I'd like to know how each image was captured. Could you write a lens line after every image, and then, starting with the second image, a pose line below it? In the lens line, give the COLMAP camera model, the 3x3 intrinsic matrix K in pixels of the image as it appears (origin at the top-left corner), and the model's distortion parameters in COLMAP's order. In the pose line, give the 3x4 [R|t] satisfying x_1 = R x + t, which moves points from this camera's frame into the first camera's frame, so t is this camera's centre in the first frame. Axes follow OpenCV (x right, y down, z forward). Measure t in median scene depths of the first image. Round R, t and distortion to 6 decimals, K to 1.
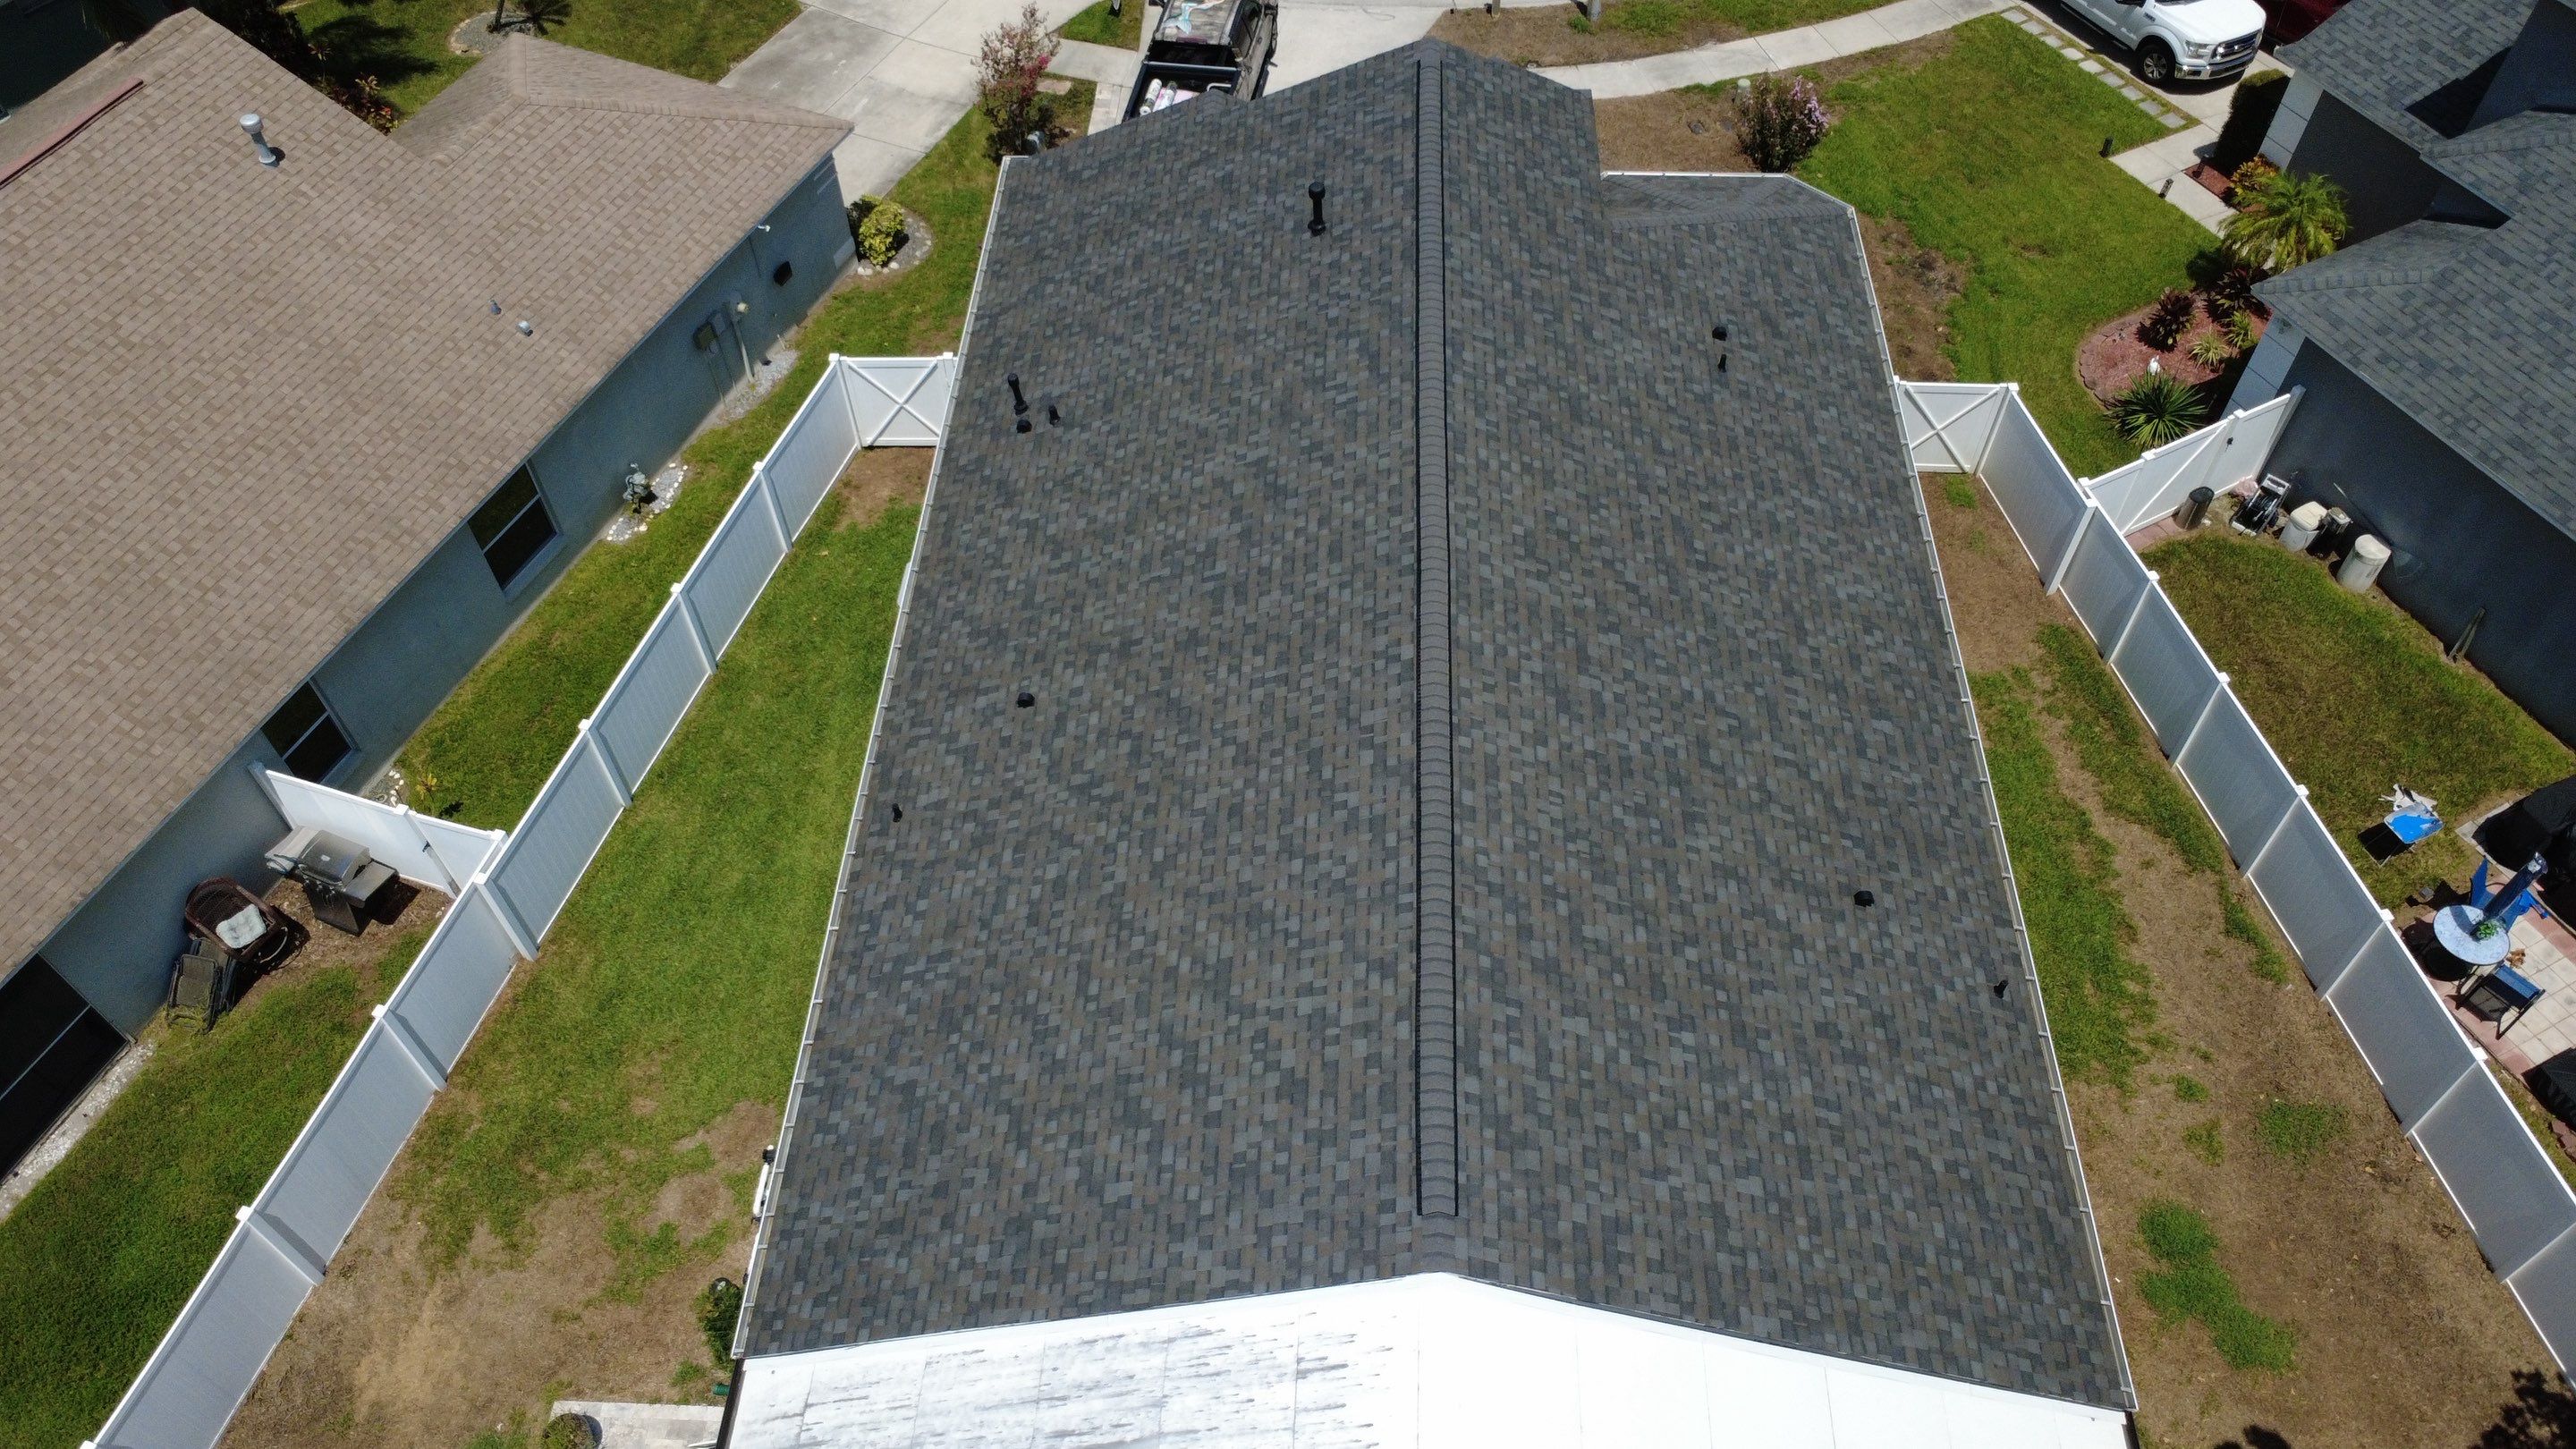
lens RADIAL K [[1876.7, 0, 1283.9], [0, 1876.7, 720.5], [0, 0, 1]] dist [0.000951, -0.000467]
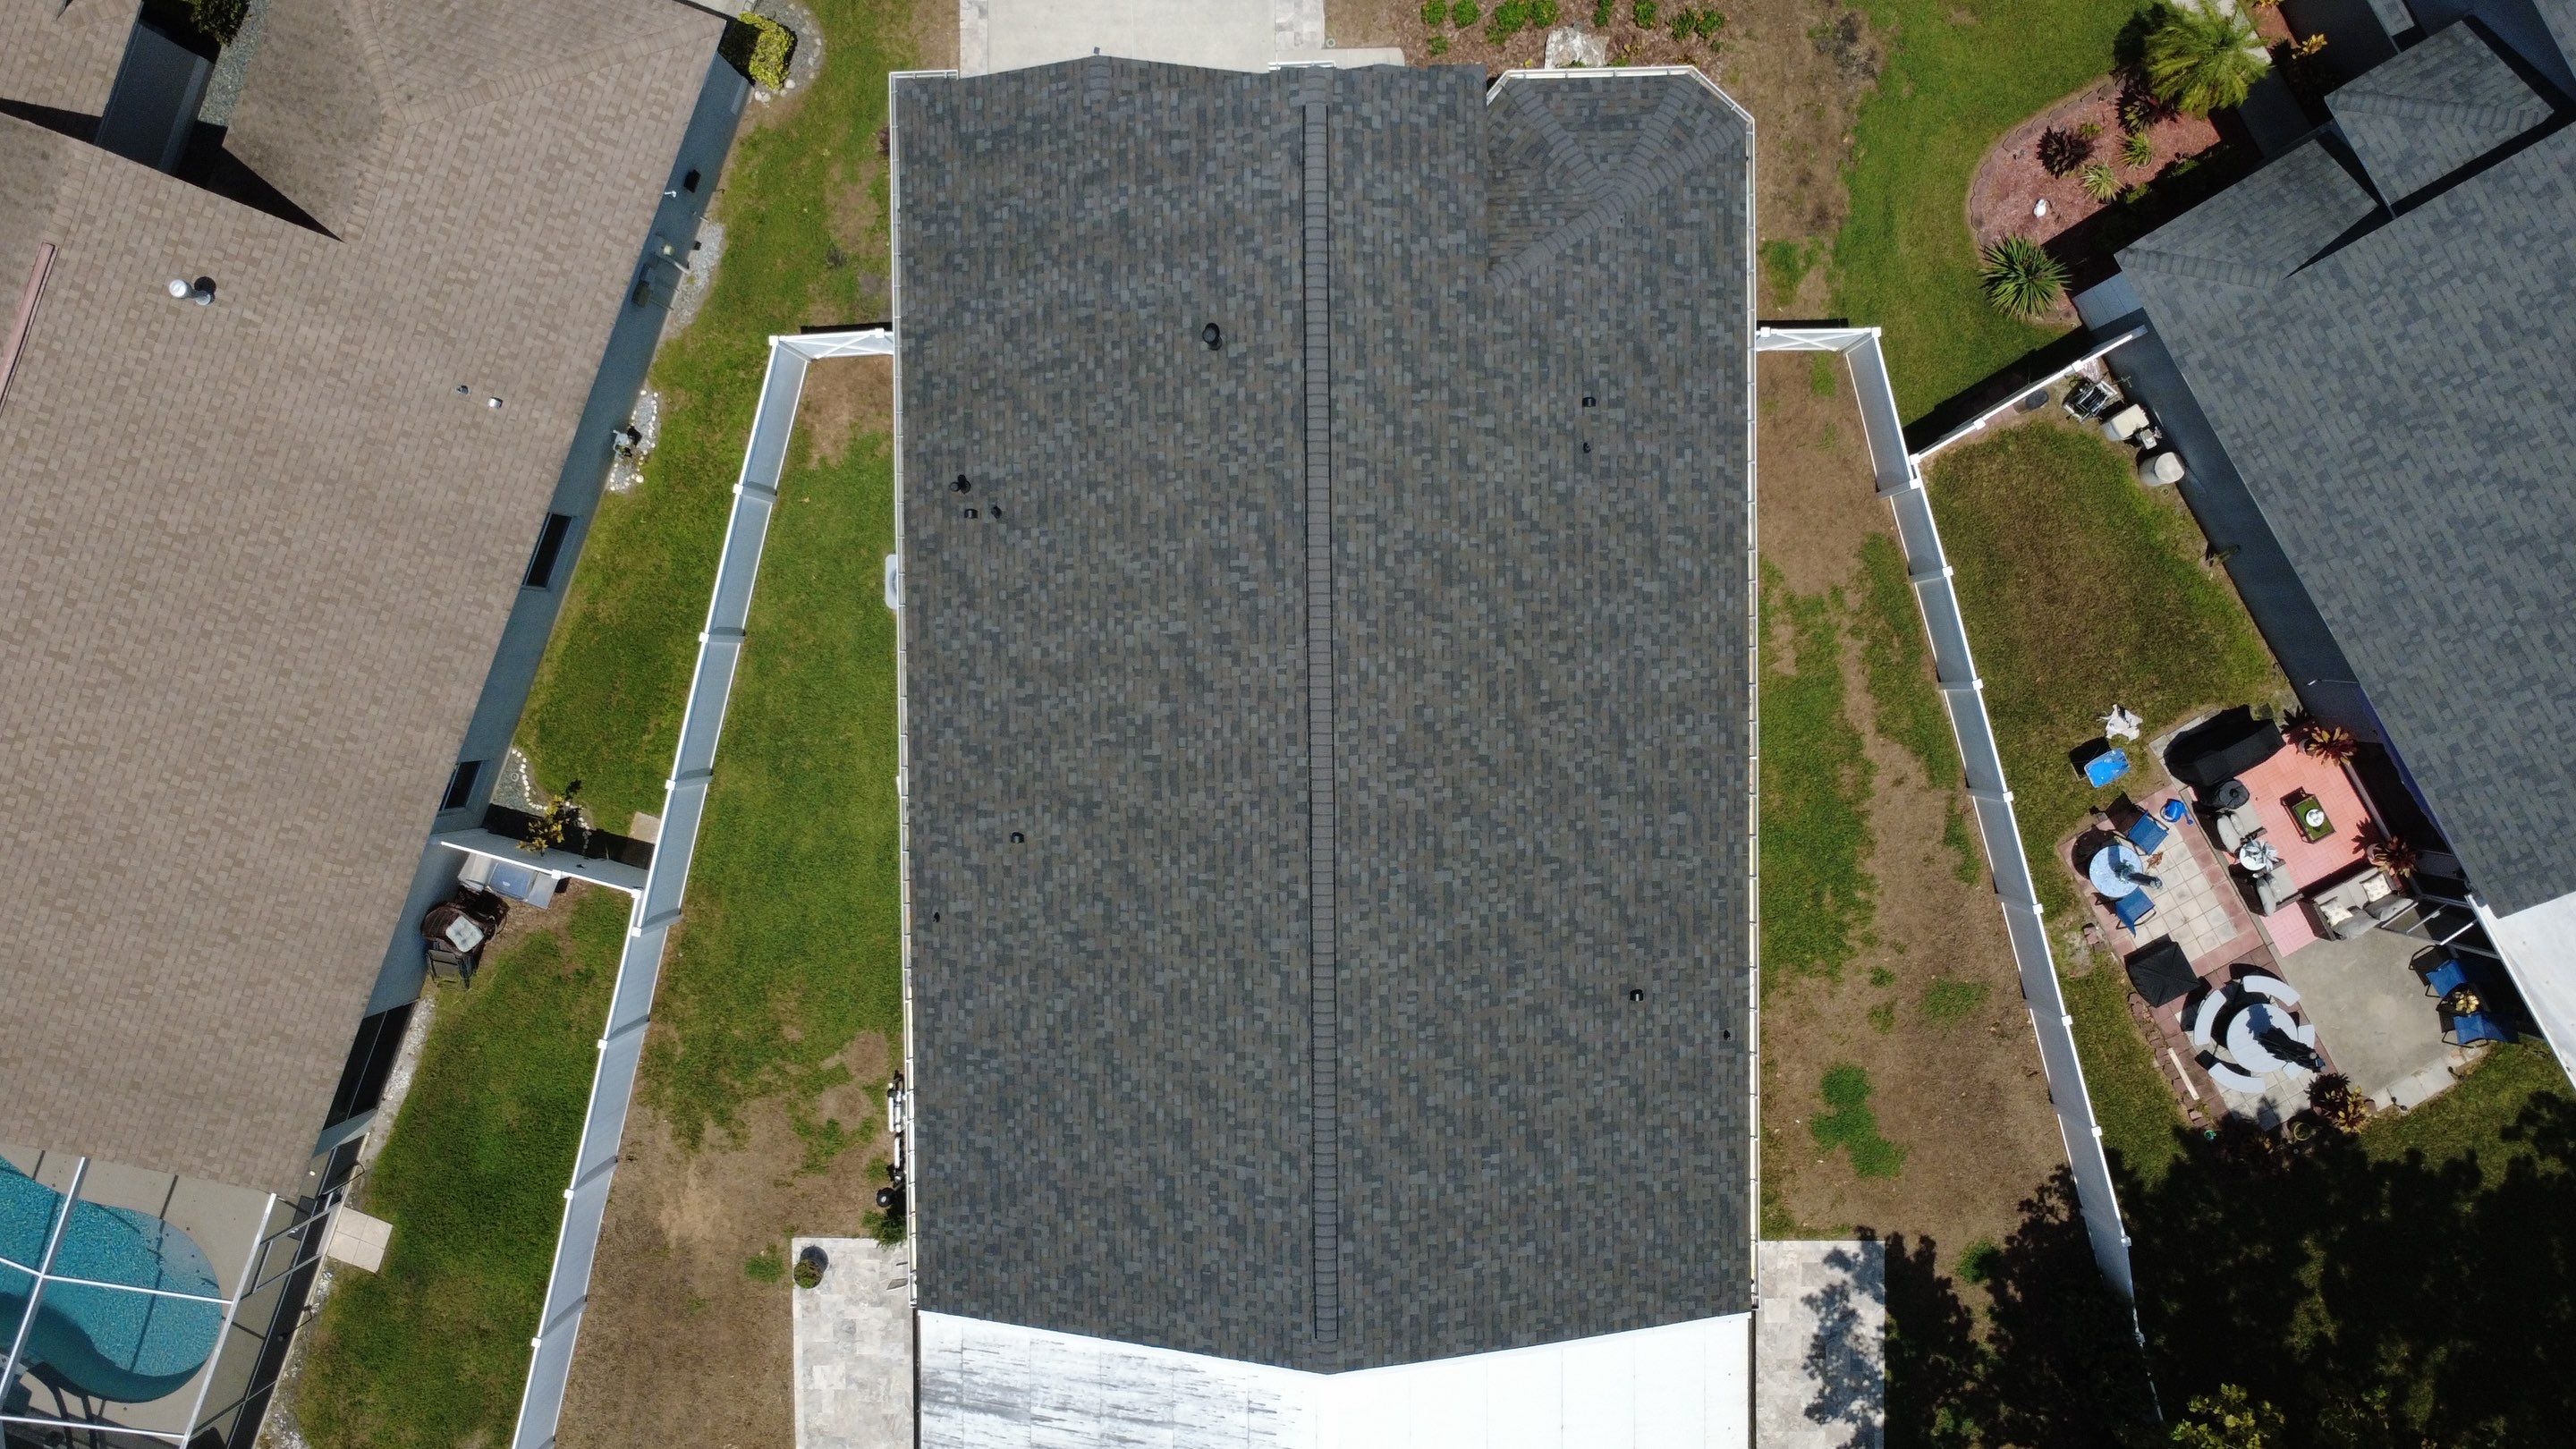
lens RADIAL K [[1876.7, 0, 1283.9], [0, 1876.7, 720.5], [0, 0, 1]] dist [0.000951, -0.000467]
pose [[0.998205, -0.053100, -0.027701, 0.088334], [0.058530, 0.766815, 0.639195, -0.906382], [-0.012700, -0.639669, 0.768546, 0.051421]]
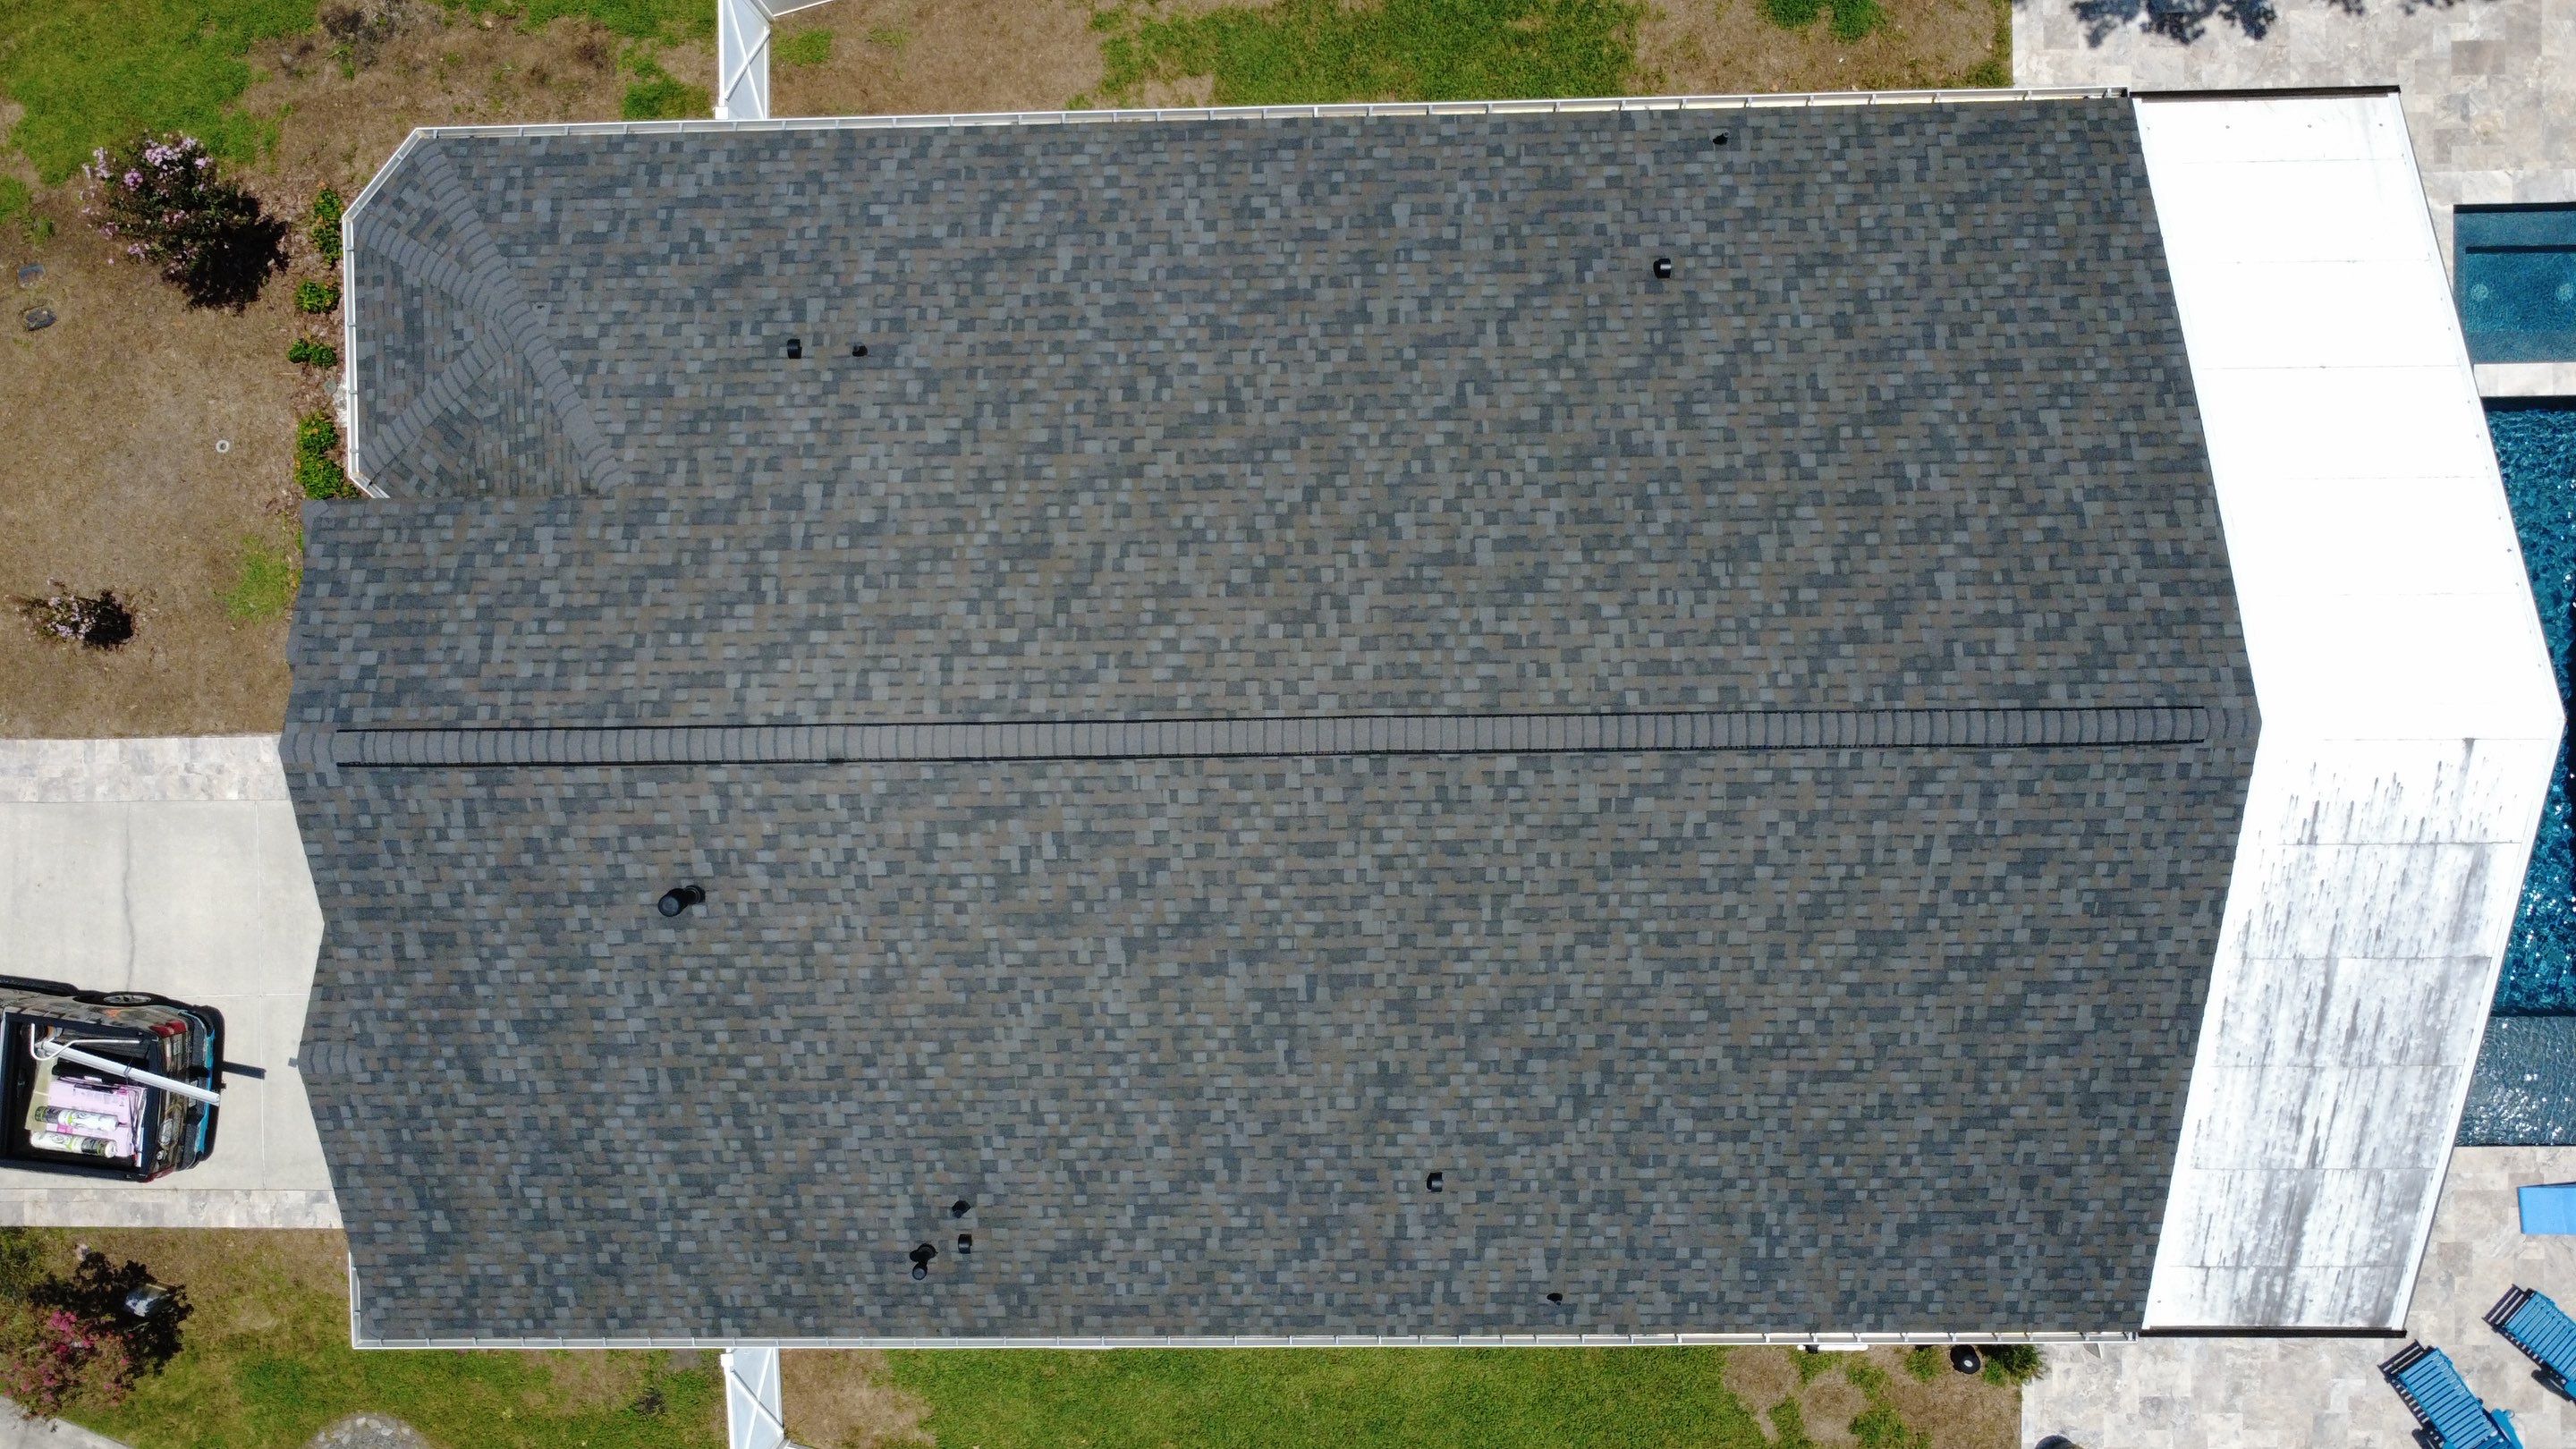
lens RADIAL K [[1876.7, 0, 1283.9], [0, 1876.7, 720.5], [0, 0, 1]] dist [0.000951, -0.000467]
pose [[-0.057317, -0.998353, -0.002461, 0.086659], [0.801912, -0.047507, 0.595550, -0.591114], [-0.594686, 0.032162, 0.803314, 0.331717]]
